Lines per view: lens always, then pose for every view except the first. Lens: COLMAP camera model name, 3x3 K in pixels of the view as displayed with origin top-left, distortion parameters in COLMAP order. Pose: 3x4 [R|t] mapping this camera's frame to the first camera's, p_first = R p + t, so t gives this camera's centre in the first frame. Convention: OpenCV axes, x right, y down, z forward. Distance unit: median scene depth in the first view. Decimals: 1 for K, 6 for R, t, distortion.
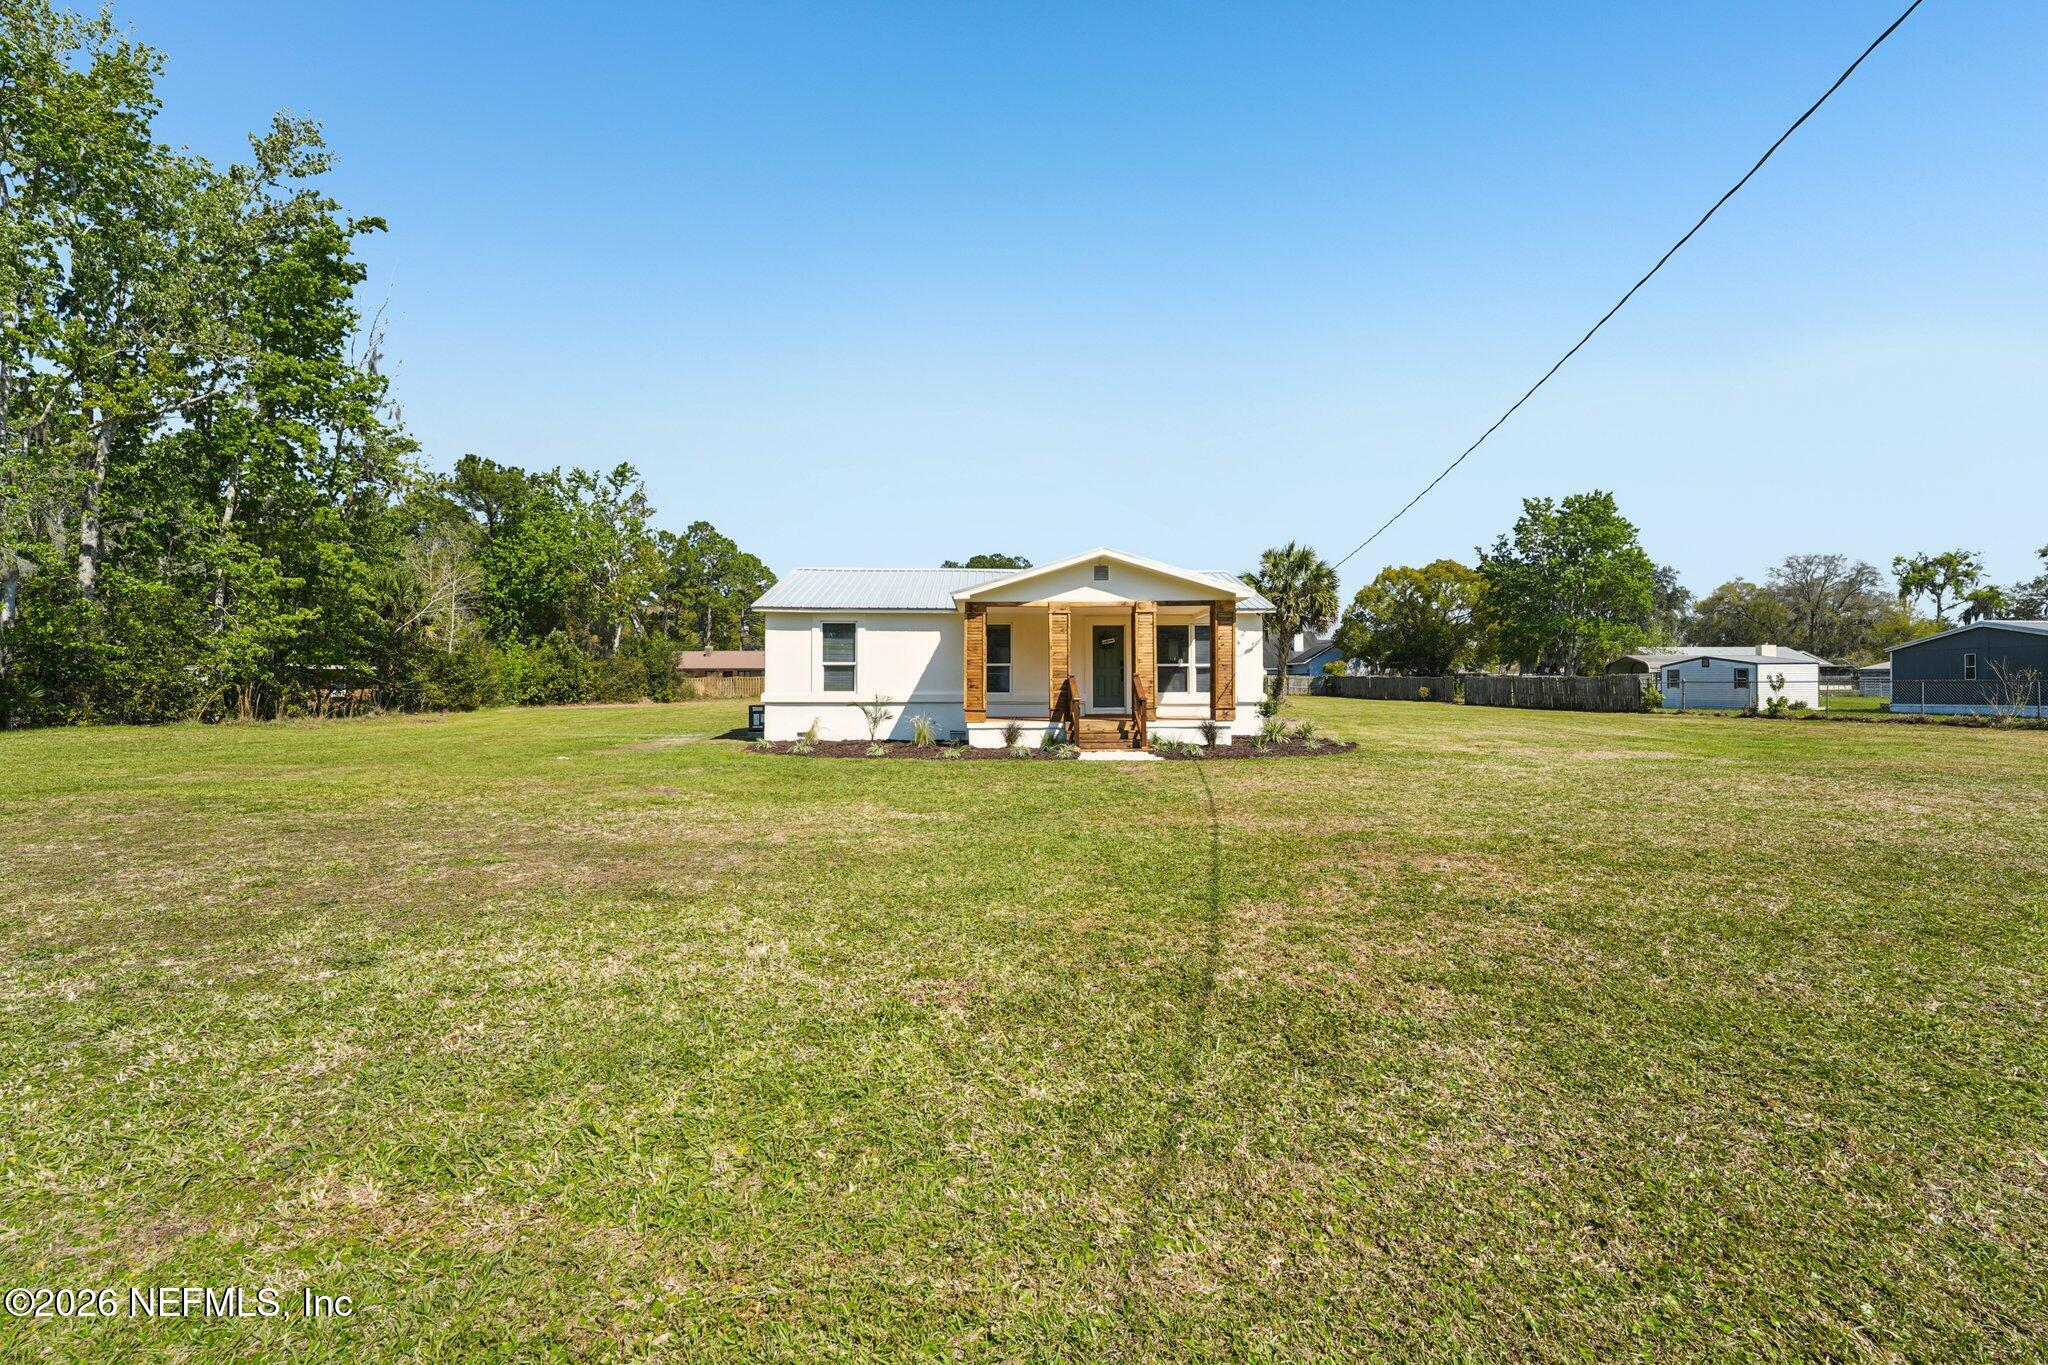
lens RADIAL K [[840.2, 0, 1027.6], [0, 840.2, 671.5], [0, 0, 1]] dist [-0.020055, -0.000145]
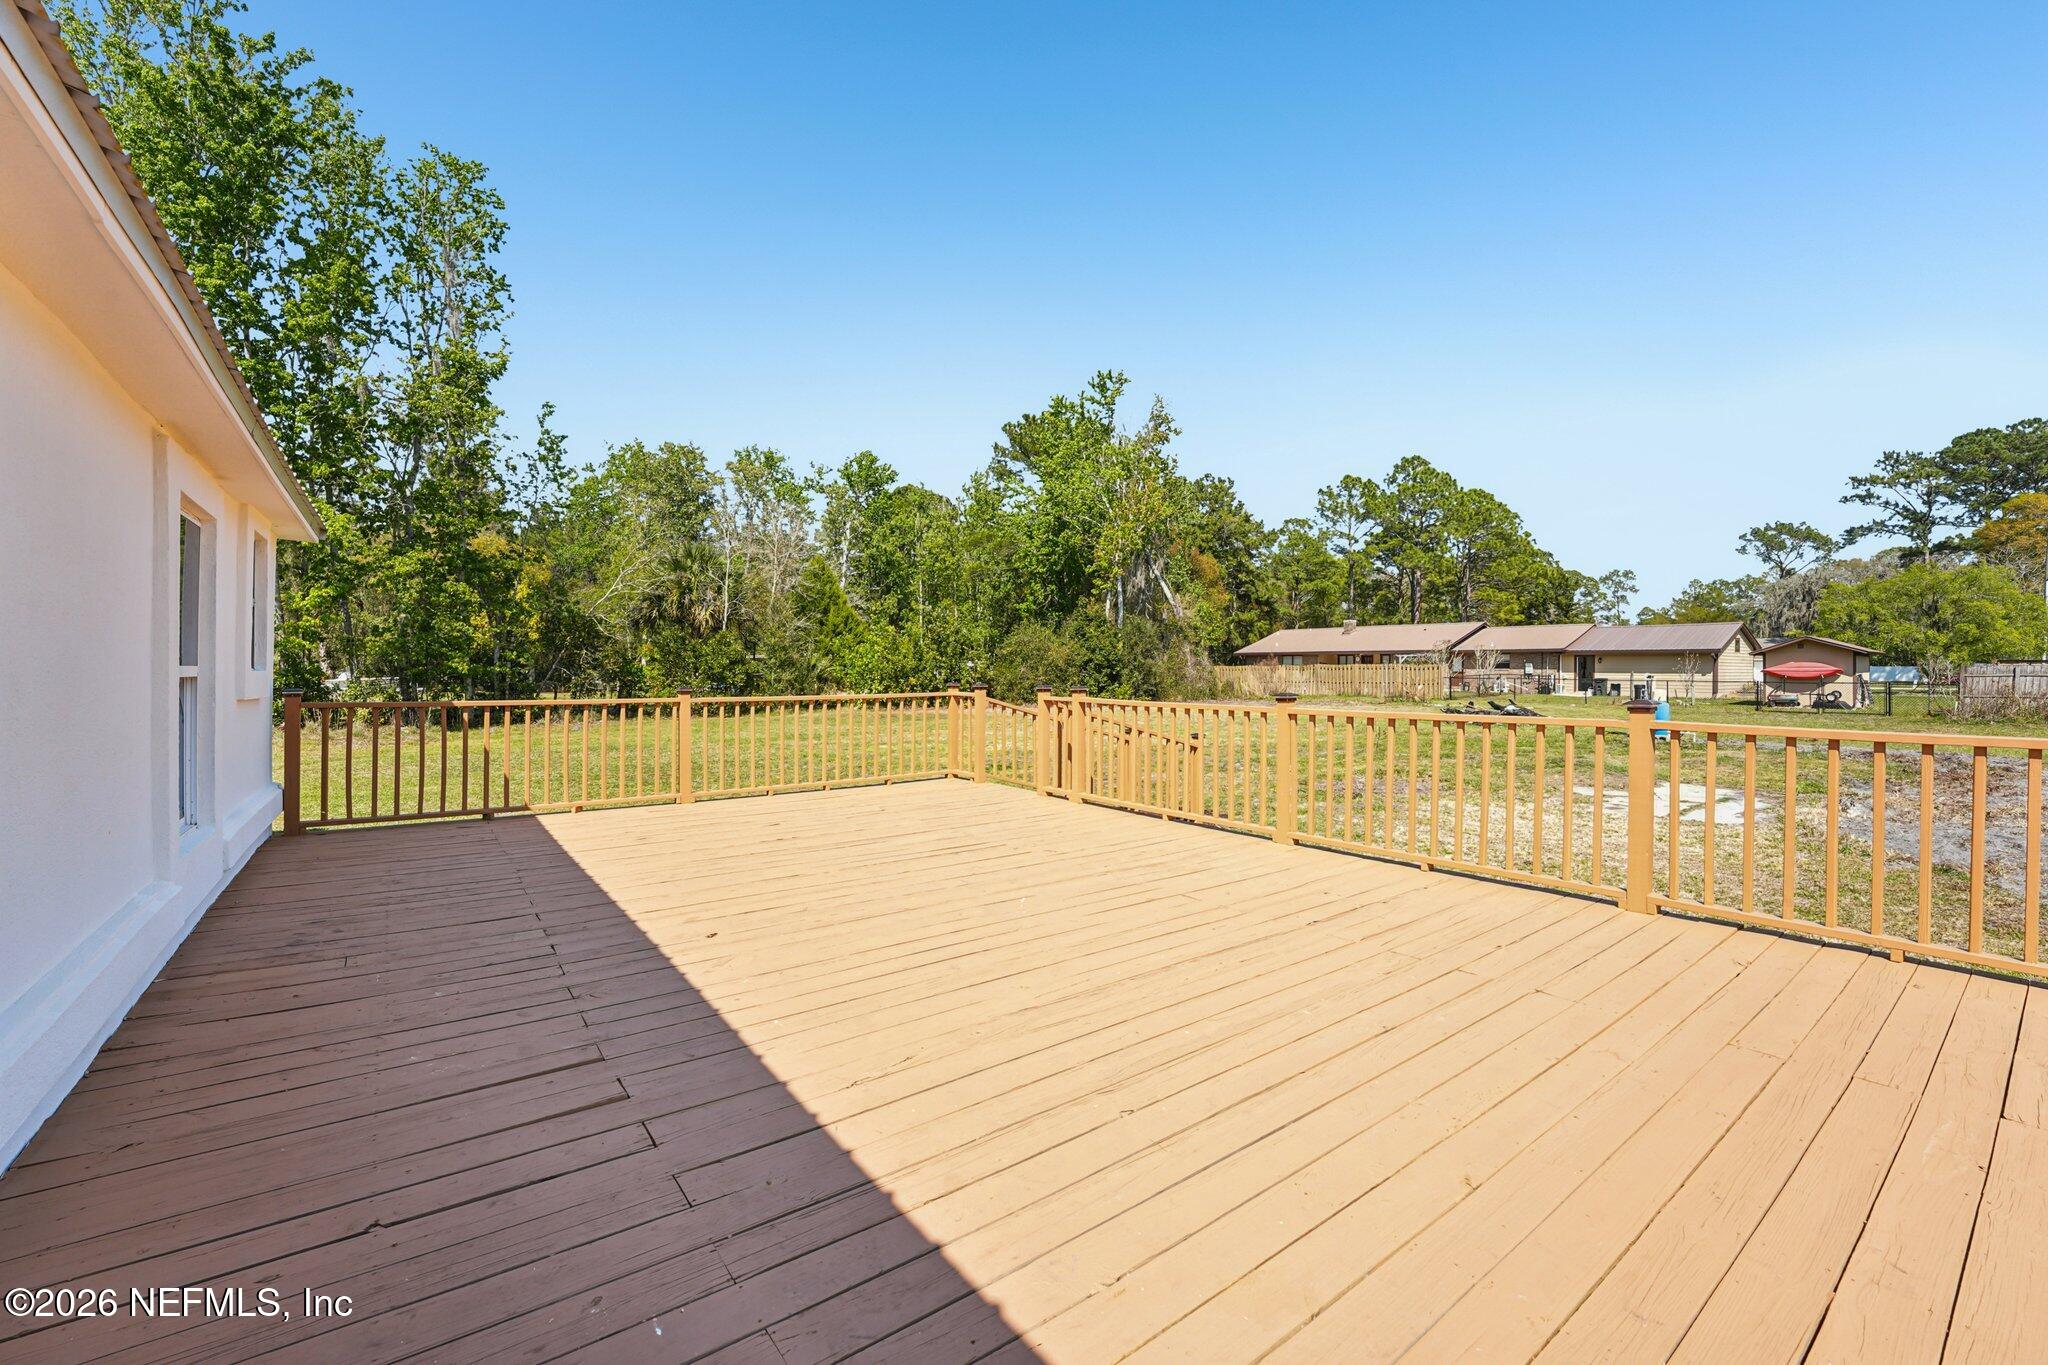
lens RADIAL K [[840.2, 0, 1020.4], [0, 840.2, 664.2], [0, 0, 1]] dist [-0.020055, -0.000145]
pose [[0.557029, 0.005643, -0.830474, 0.190702], [0.005951, 0.999924, 0.010786, -0.009034], [0.830472, -0.010950, 0.556953, 1.301862]]
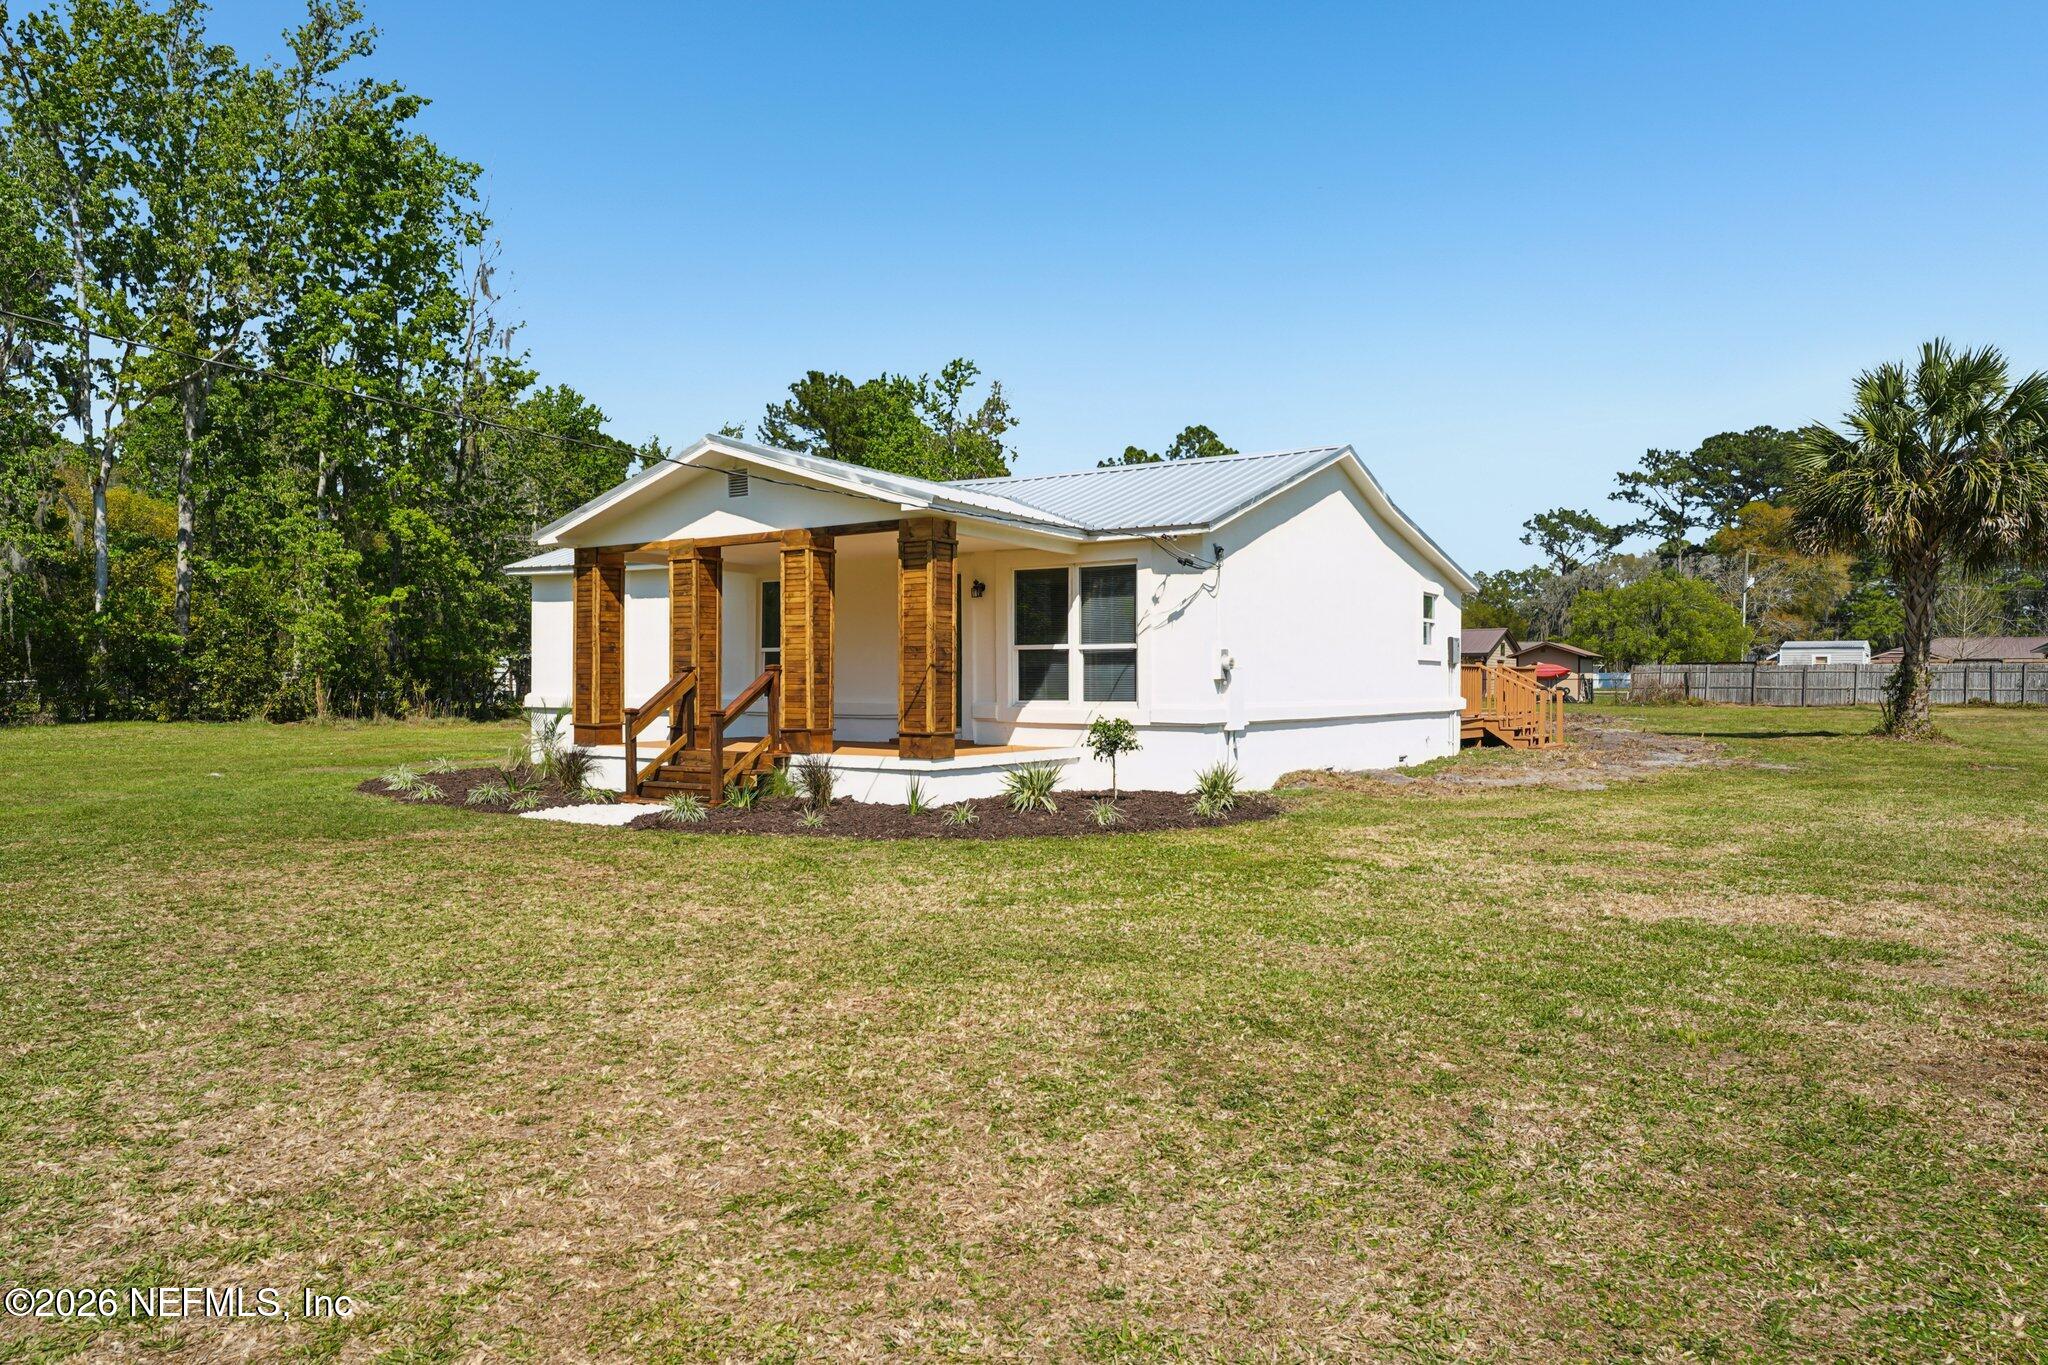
lens RADIAL K [[1356.1, 0, 1003.5], [0, 1356.1, 726.0], [0, 0, 1]] dist [0.036815, 0.001347]
pose [[0.804743, 0.024679, -0.593110, 0.539150], [0.004666, 0.998842, 0.047892, 0.000201], [0.593605, -0.041308, 0.803696, 0.268583]]
